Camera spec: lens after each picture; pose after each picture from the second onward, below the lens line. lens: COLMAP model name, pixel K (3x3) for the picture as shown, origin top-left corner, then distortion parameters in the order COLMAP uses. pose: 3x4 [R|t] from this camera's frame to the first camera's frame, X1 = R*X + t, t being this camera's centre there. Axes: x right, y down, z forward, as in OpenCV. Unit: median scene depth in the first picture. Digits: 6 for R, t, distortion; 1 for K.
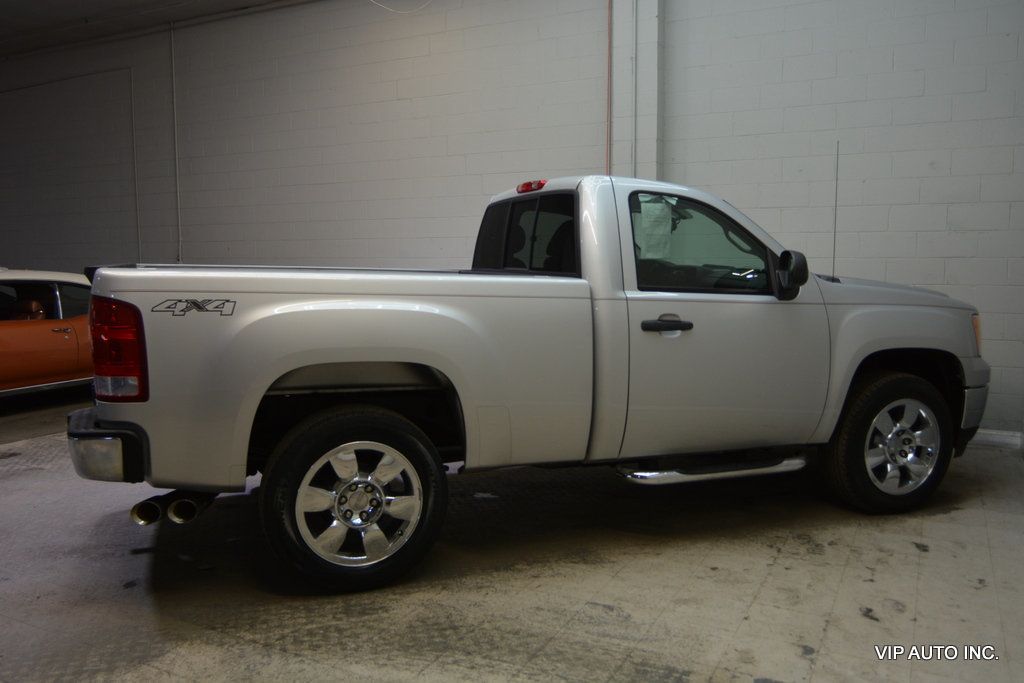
lens RADIAL K [[831.9, 0, 512.0], [0, 831.9, 341.5], [0, 0, 1]] dist [-0.024753, 0.000324]
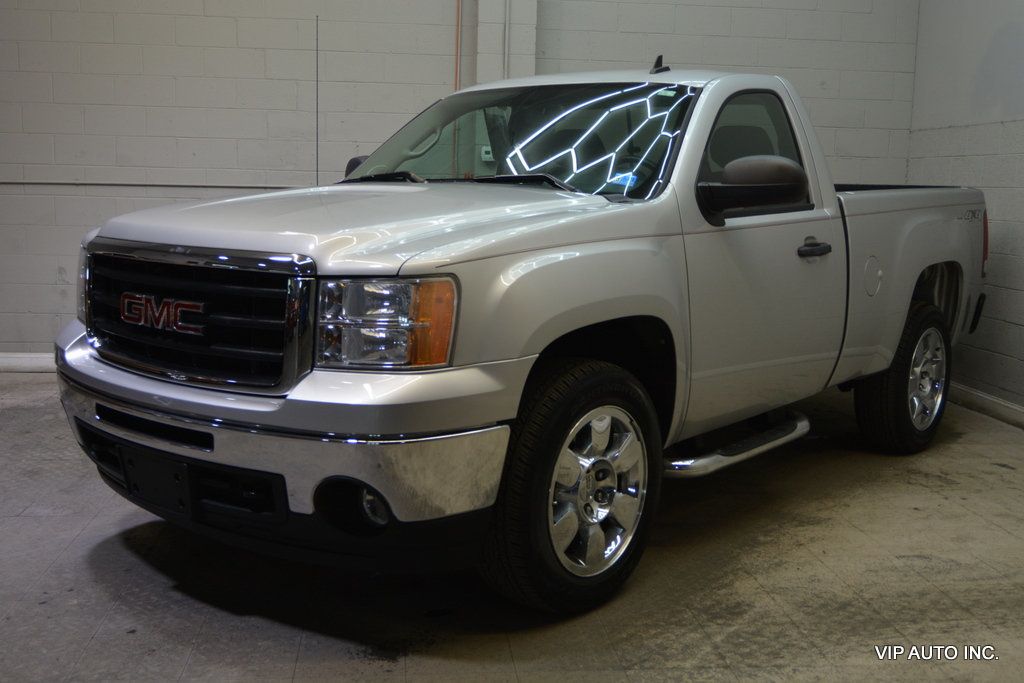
lens RADIAL K [[1115.6, 0, 512.0], [0, 1115.6, 341.5], [0, 0, 1]] dist [-0.006386, -0.023222]
pose [[0.829198, -0.052013, 0.556529, -0.963023], [0.031759, 0.998437, 0.045994, 0.016856], [-0.558051, -0.020463, 0.829554, 0.258782]]
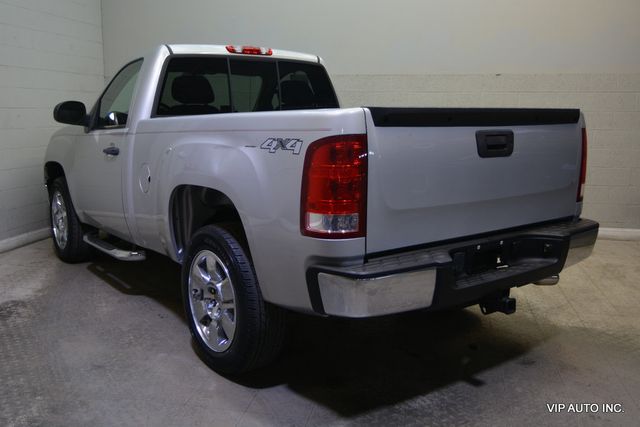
lens RADIAL K [[598.8, 0, 320.0], [0, 598.8, 213.5], [0, 0, 1]] dist [-0.017777, -0.007398]
pose [[-0.279828, -0.158364, 0.946898, -1.360413], [0.099135, 0.976262, 0.192572, -0.153921], [-0.954918, 0.147758, -0.257487, 1.701976]]
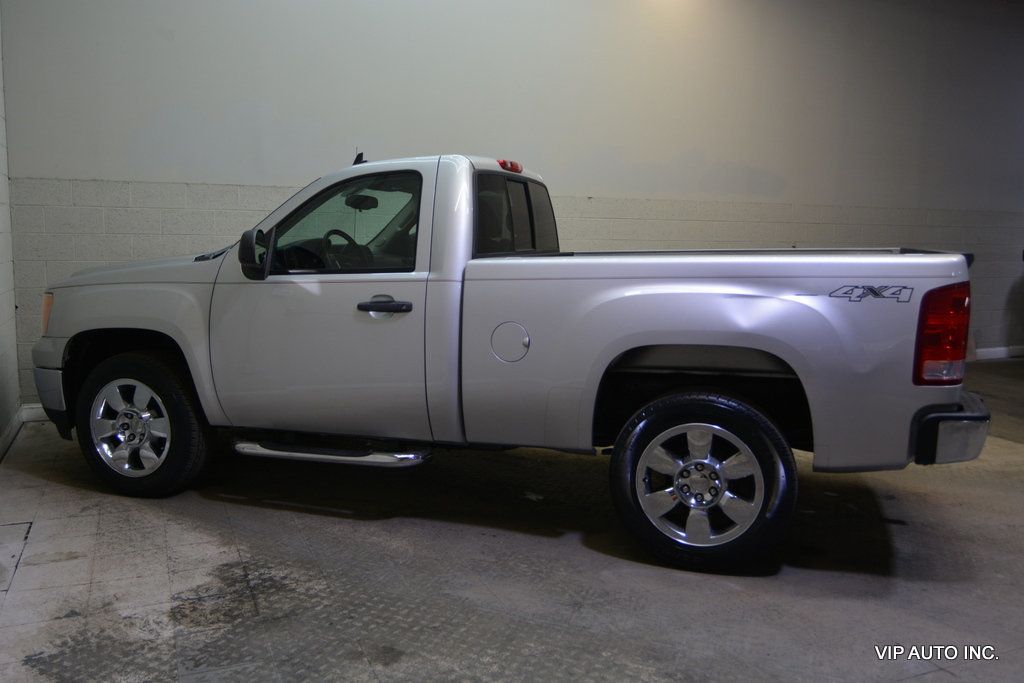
lens RADIAL K [[831.9, 0, 512.0], [0, 831.9, 341.5], [0, 0, 1]] dist [-0.024753, 0.000324]
pose [[-0.775312, -0.088157, 0.625395, -0.886559], [0.056595, 0.976529, 0.207816, -0.273569], [-0.629037, 0.196517, -0.752126, 2.590569]]
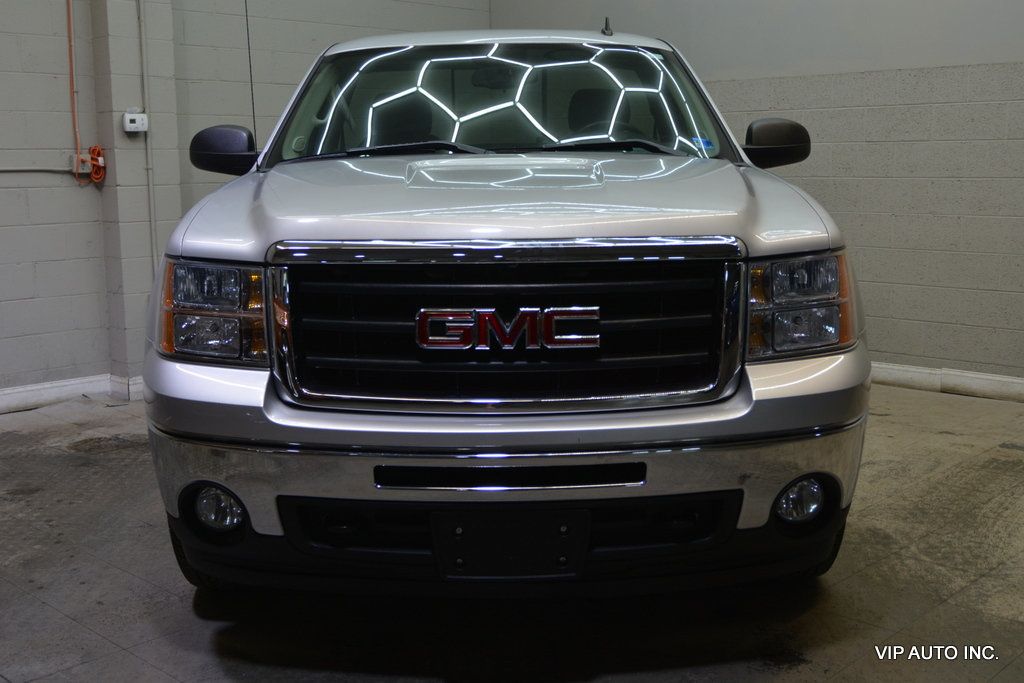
lens RADIAL K [[1146.0, 0, 512.0], [0, 1146.0, 341.5], [0, 0, 1]] dist [-0.004599, -0.021075]
pose [[0.274282, -0.147035, 0.950342, -1.435544], [0.111647, 0.986428, 0.120395, -0.060459], [-0.955146, 0.073080, 0.286975, 1.055356]]
